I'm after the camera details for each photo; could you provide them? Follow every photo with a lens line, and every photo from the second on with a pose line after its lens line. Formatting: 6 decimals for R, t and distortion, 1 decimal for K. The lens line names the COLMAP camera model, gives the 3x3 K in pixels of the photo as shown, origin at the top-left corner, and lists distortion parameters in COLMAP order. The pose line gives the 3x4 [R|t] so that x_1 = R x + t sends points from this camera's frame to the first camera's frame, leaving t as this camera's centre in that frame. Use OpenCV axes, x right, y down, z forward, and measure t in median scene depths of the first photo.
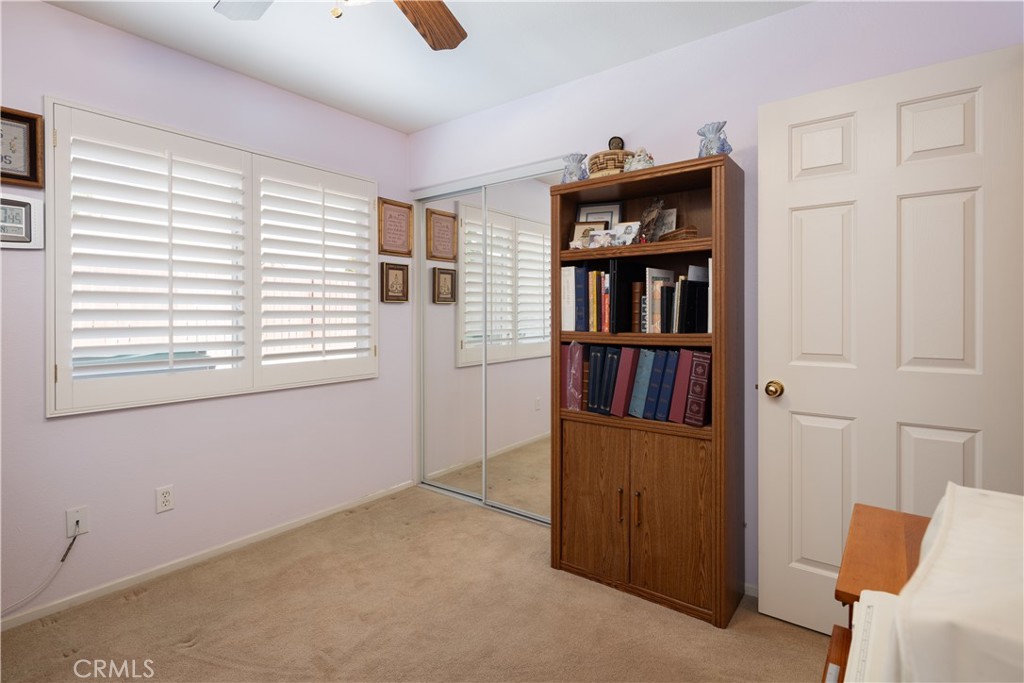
lens RADIAL K [[496.1, 0, 511.6], [0, 496.1, 328.4], [0, 0, 1]] dist [-0.001165, -0.000274]
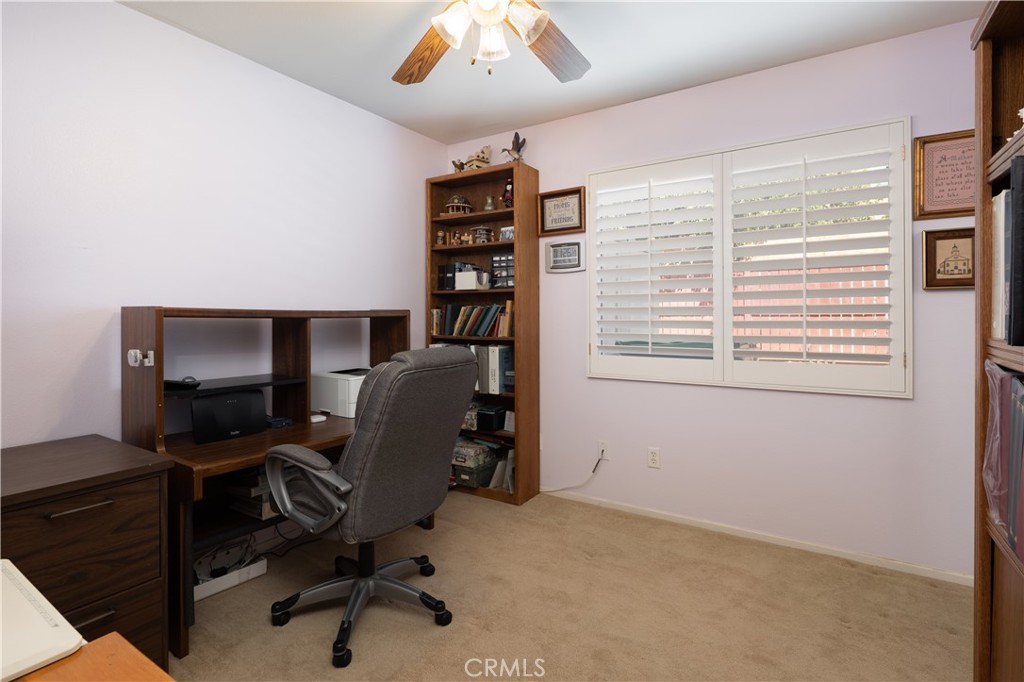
lens RADIAL K [[508.5, 0, 508.2], [0, 508.5, 317.8], [0, 0, 1]] dist [-0.000255, -0.000008]
pose [[0.077171, 0.013951, -0.996920, 0.517339], [-0.016274, 0.999787, 0.012731, -0.018993], [0.996885, 0.015241, 0.077382, 0.497849]]
